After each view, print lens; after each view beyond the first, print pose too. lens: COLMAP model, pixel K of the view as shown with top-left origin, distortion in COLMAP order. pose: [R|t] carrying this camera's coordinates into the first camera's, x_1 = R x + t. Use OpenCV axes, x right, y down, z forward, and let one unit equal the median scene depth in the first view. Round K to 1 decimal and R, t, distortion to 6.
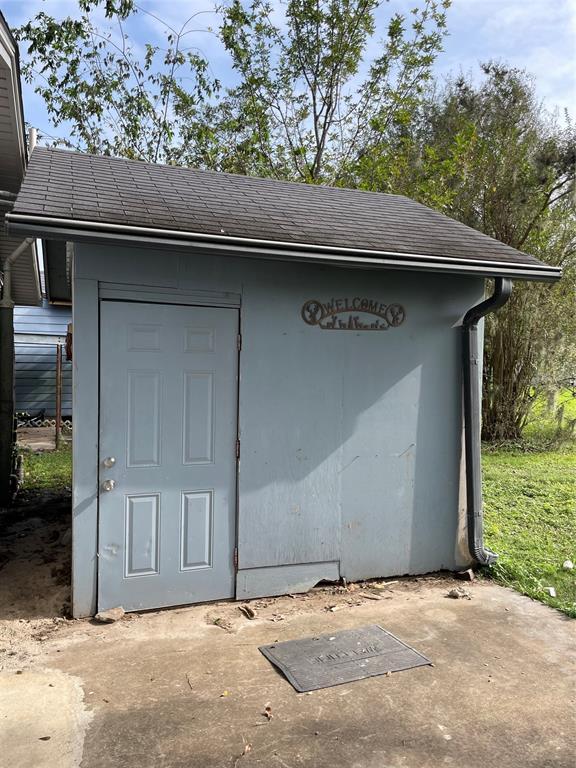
lens RADIAL K [[585.3, 0, 280.5], [0, 585.3, 386.8], [0, 0, 1]] dist [0.084847, -0.111427]
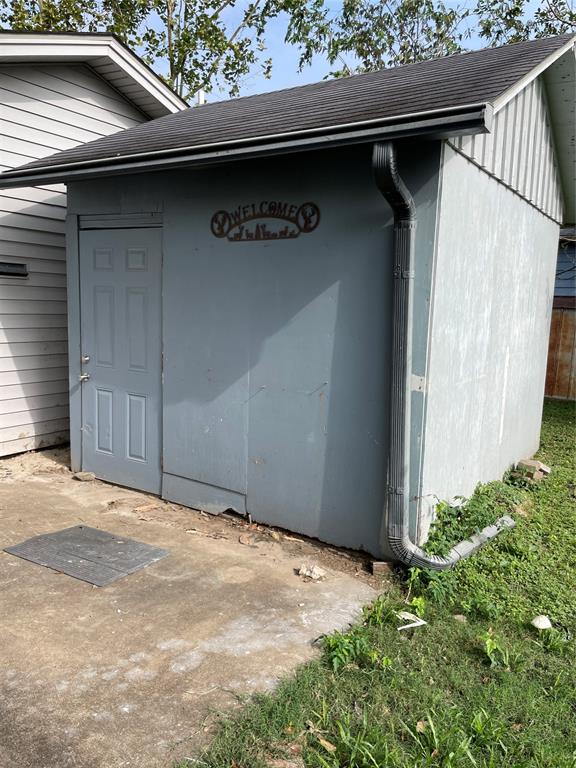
lens RADIAL K [[585.3, 0, 284.9], [0, 585.3, 383.4], [0, 0, 1]] dist [0.084847, -0.111427]
pose [[0.596015, 0.117634, -0.794310, 0.873130], [-0.050659, 0.992749, 0.109010, 0.016523], [0.801374, -0.024732, 0.597652, 0.512840]]
